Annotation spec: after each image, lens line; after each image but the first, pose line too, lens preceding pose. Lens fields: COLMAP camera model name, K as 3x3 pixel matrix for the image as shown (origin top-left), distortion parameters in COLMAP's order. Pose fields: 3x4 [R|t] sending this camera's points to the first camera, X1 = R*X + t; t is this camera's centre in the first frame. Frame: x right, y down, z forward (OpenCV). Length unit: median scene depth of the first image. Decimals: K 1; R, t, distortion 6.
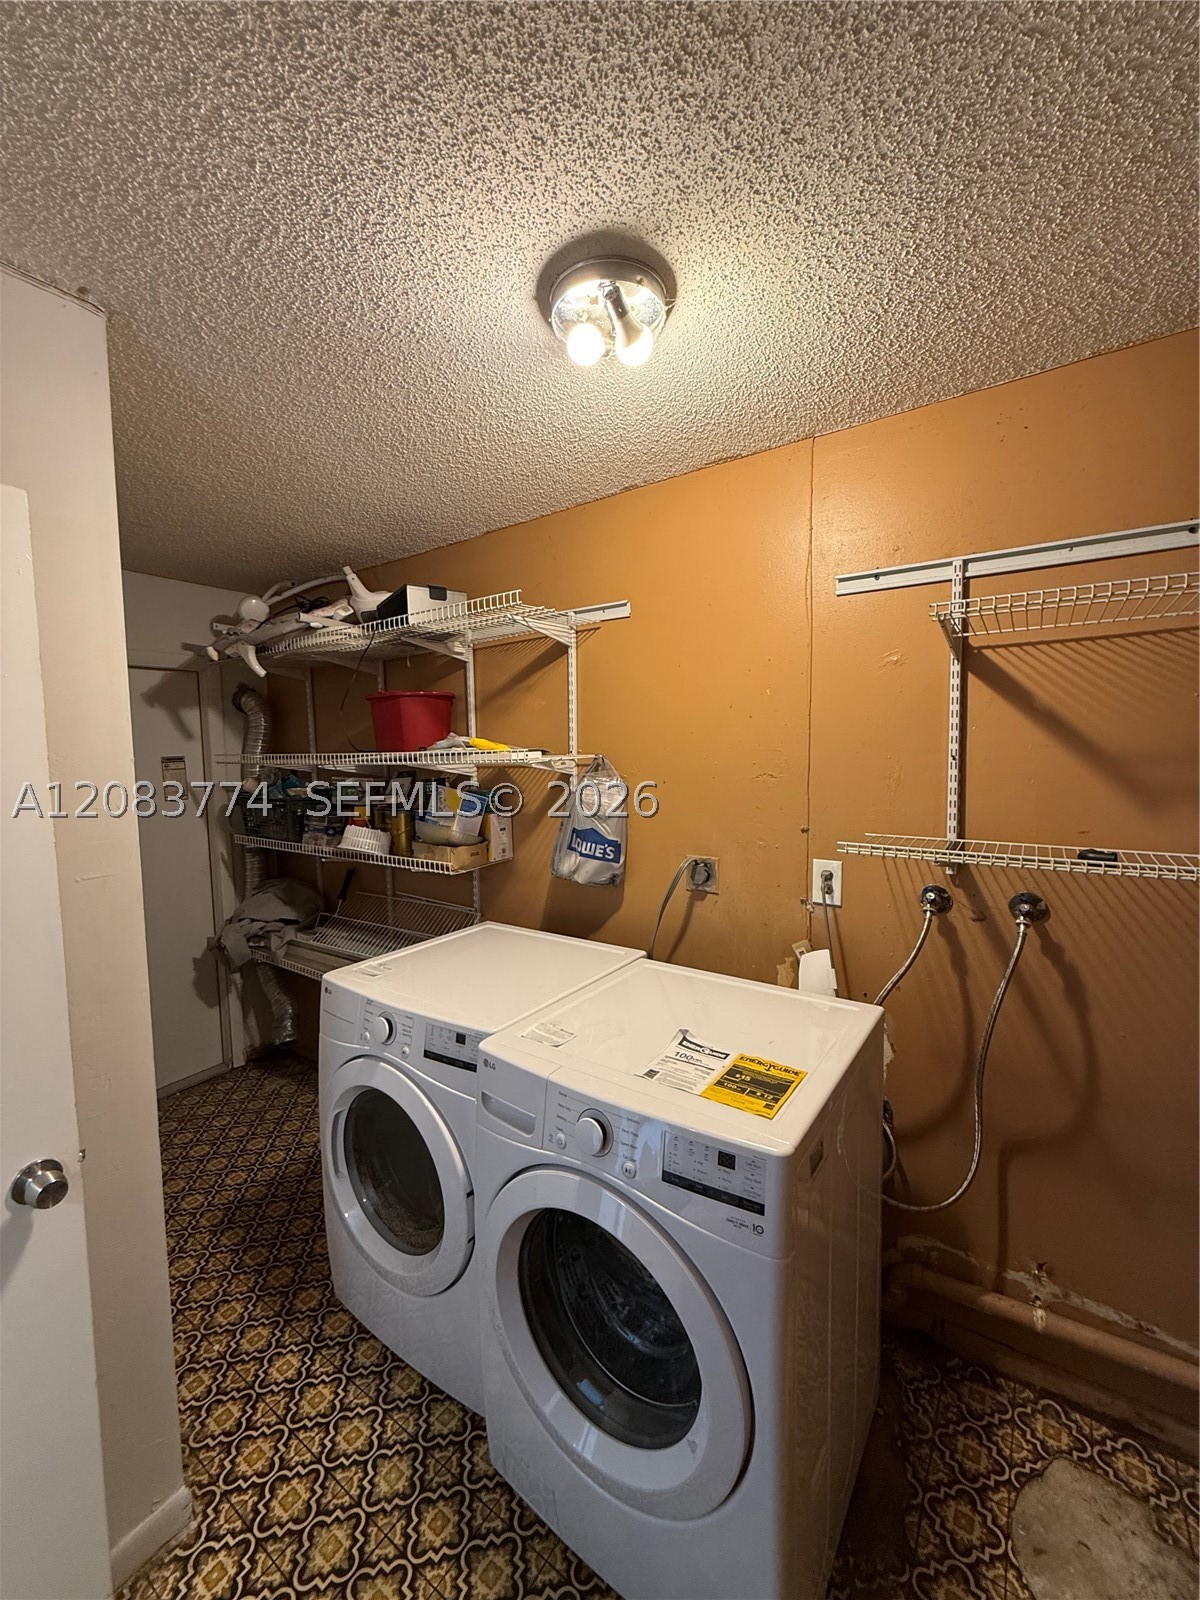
lens RADIAL K [[637.8, 0, 600.8], [0, 637.8, 795.4], [0, 0, 1]] dist [0.000513, 0.000225]
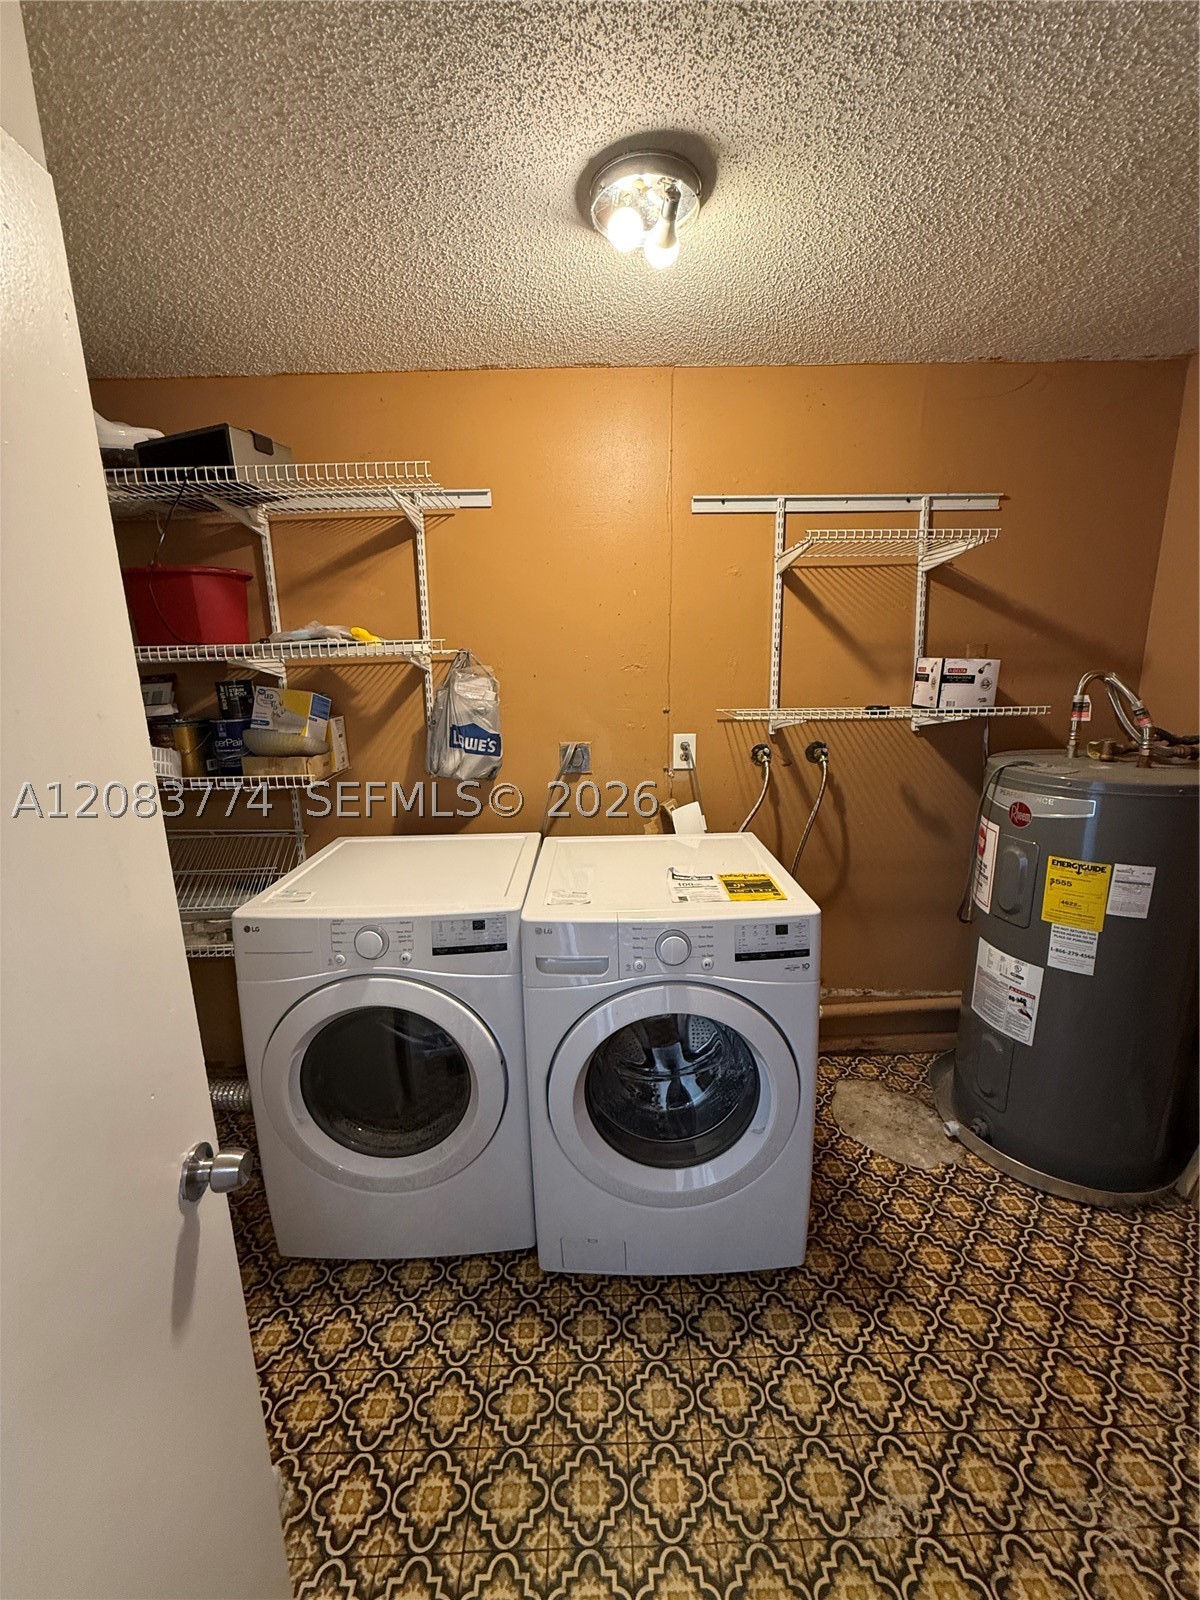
lens RADIAL K [[637.8, 0, 600.8], [0, 637.8, 795.4], [0, 0, 1]] dist [0.000513, 0.000225]
pose [[0.813399, -0.121584, 0.568858, -0.571765], [0.048104, 0.988622, 0.142520, 0.039150], [-0.579713, -0.088561, 0.809993, 0.077261]]
